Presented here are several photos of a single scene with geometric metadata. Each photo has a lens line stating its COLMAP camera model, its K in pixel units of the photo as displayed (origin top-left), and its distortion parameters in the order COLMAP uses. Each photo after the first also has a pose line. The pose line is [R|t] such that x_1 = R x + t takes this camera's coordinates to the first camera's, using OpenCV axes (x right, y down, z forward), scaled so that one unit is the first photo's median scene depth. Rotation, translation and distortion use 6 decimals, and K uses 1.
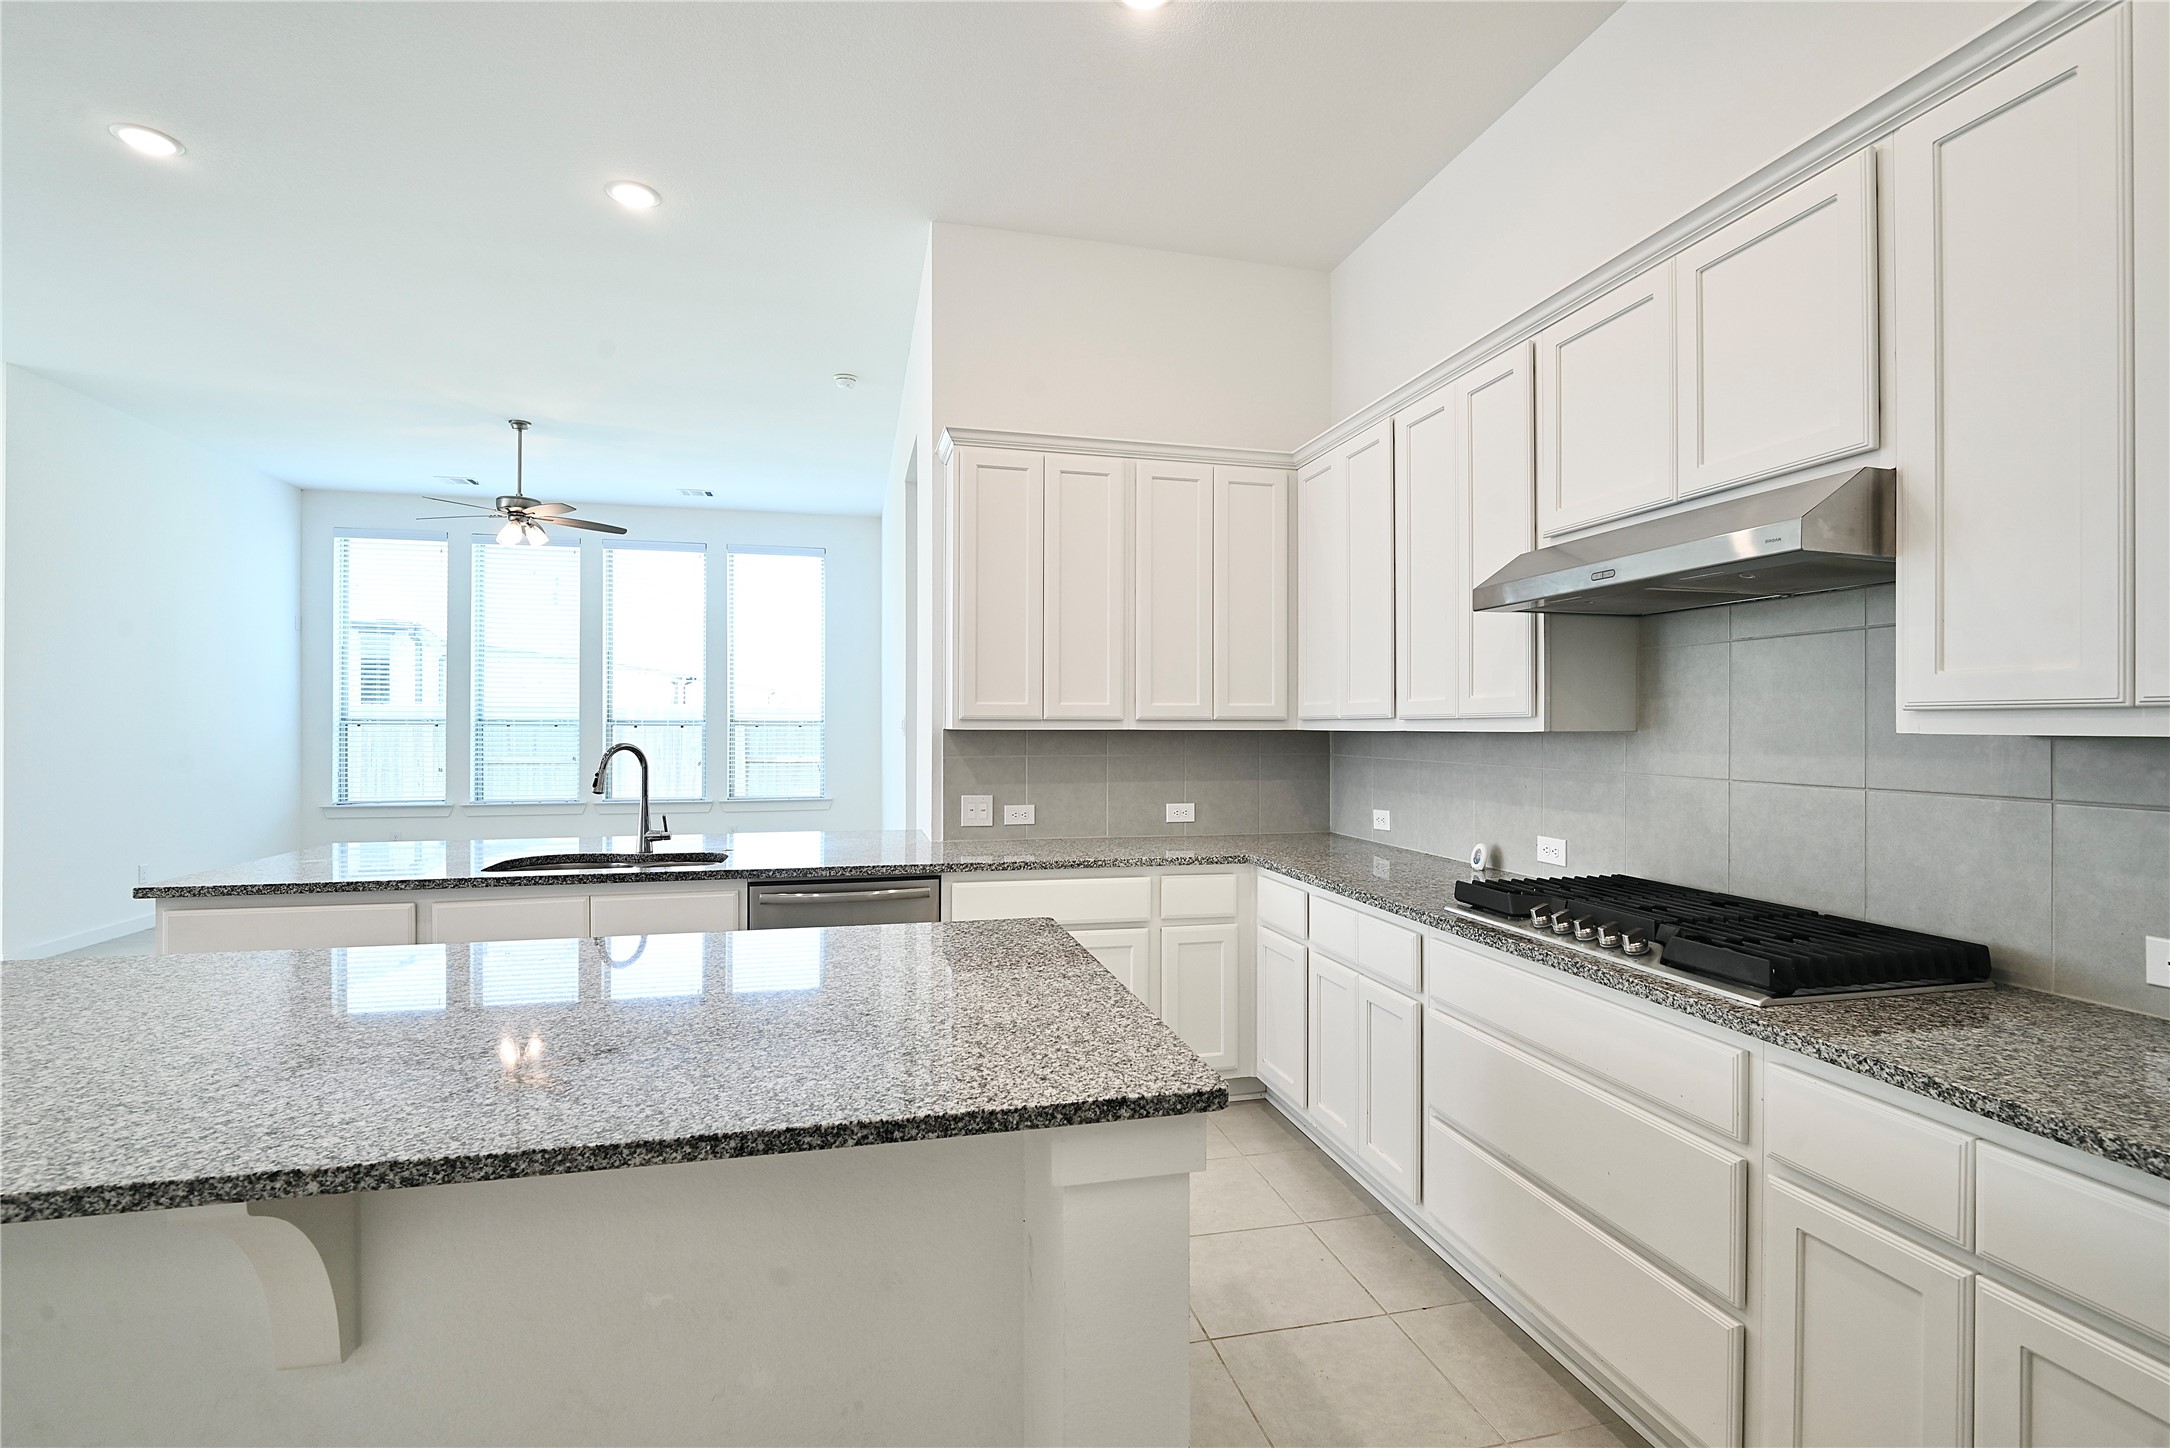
lens RADIAL K [[1004.7, 0, 1097.6], [0, 1004.7, 726.6], [0, 0, 1]] dist [-0.004696, -0.001918]
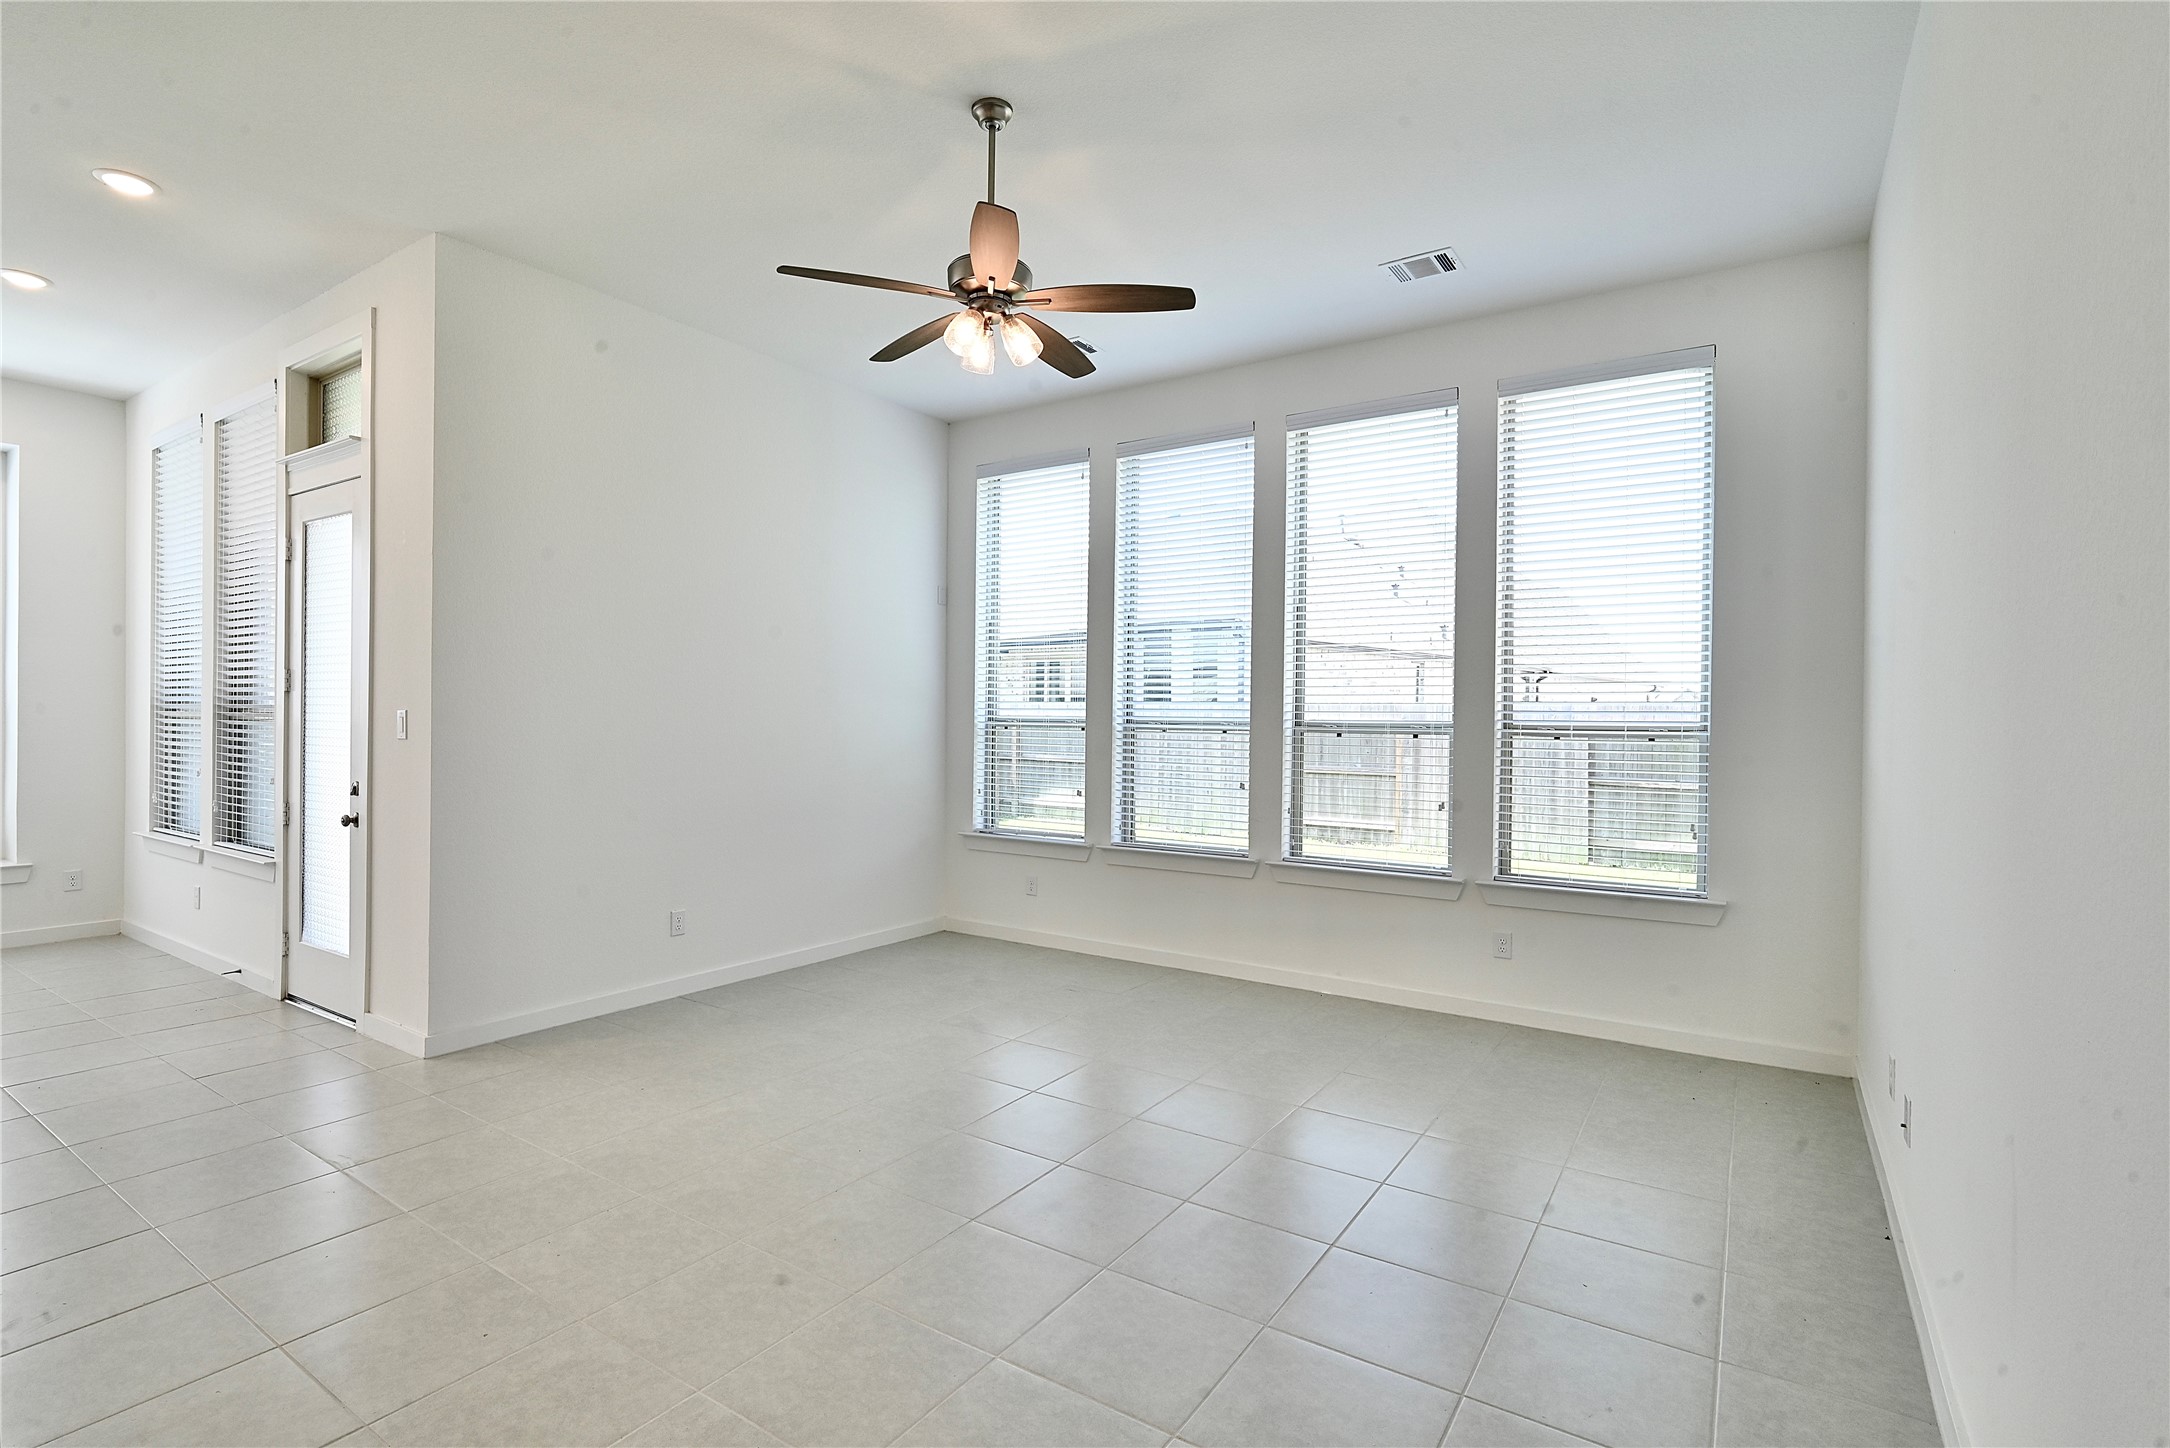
lens RADIAL K [[1004.7, 0, 1097.6], [0, 1004.7, 726.6], [0, 0, 1]] dist [-0.004696, -0.001918]
pose [[0.676744, 0.008518, -0.736169, -0.338416], [-0.010193, 0.999946, 0.002201, -0.010980], [0.736148, 0.006015, 0.676794, 1.319512]]
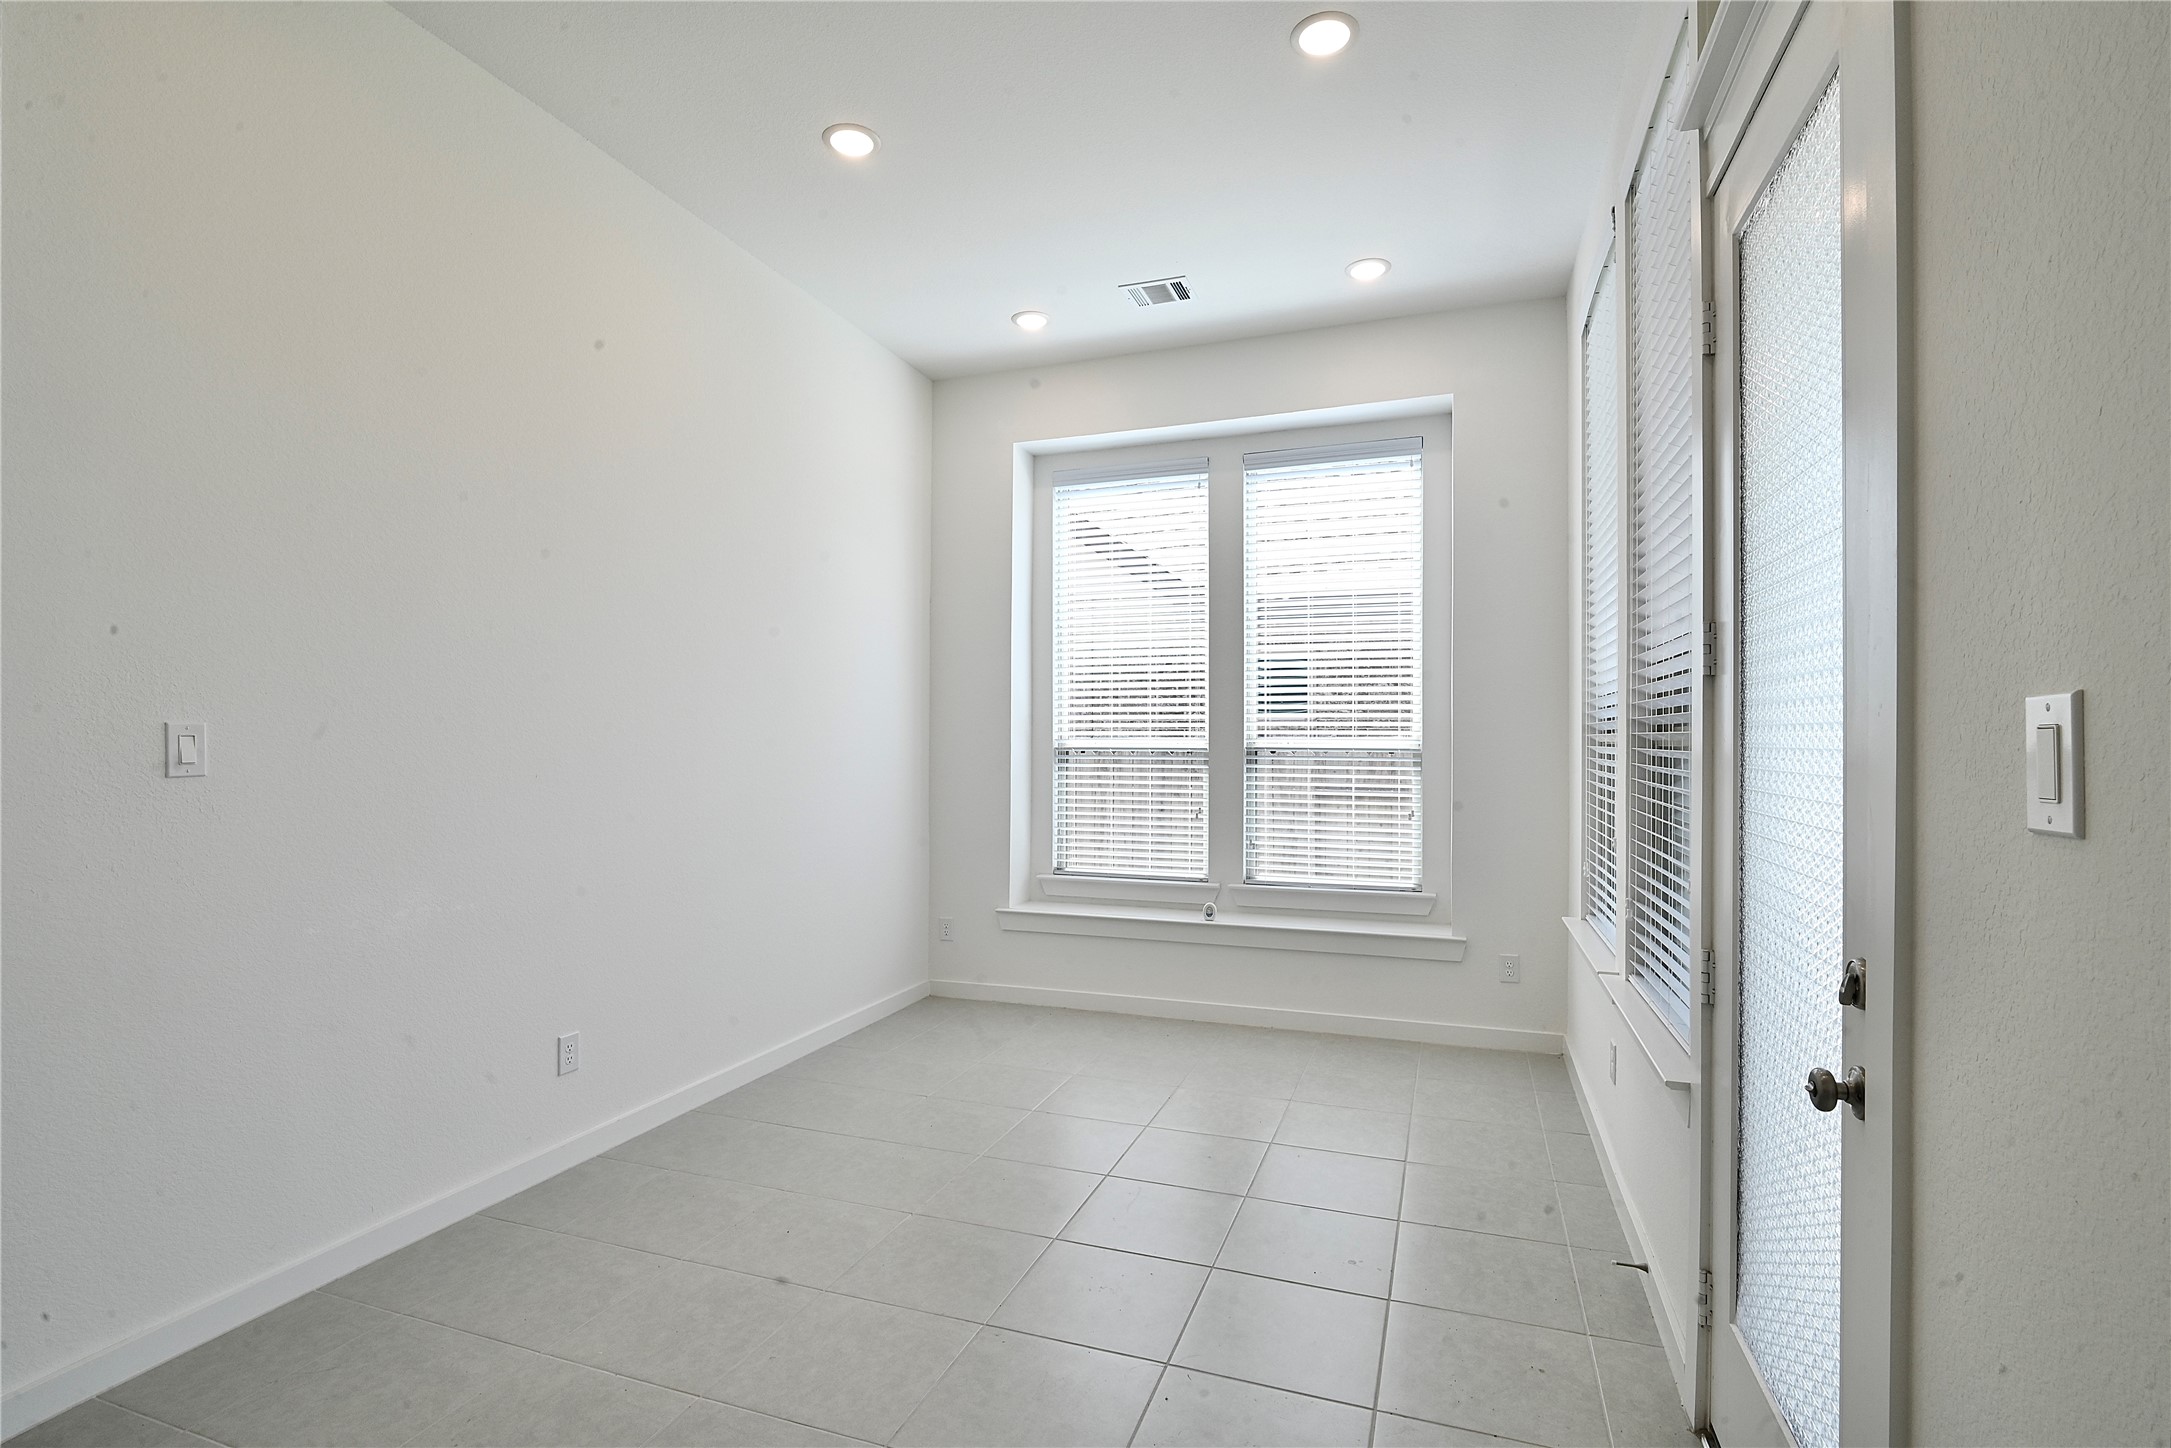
lens RADIAL K [[1029.4, 0, 1081.9], [0, 1029.4, 717.7], [0, 0, 1]] dist [-0.007451, -0.000654]
pose [[-0.551682, -0.013798, -0.833941, -1.403997], [-0.003003, 0.999890, -0.014557, -0.019505], [0.834049, -0.005527, -0.551662, 1.450049]]
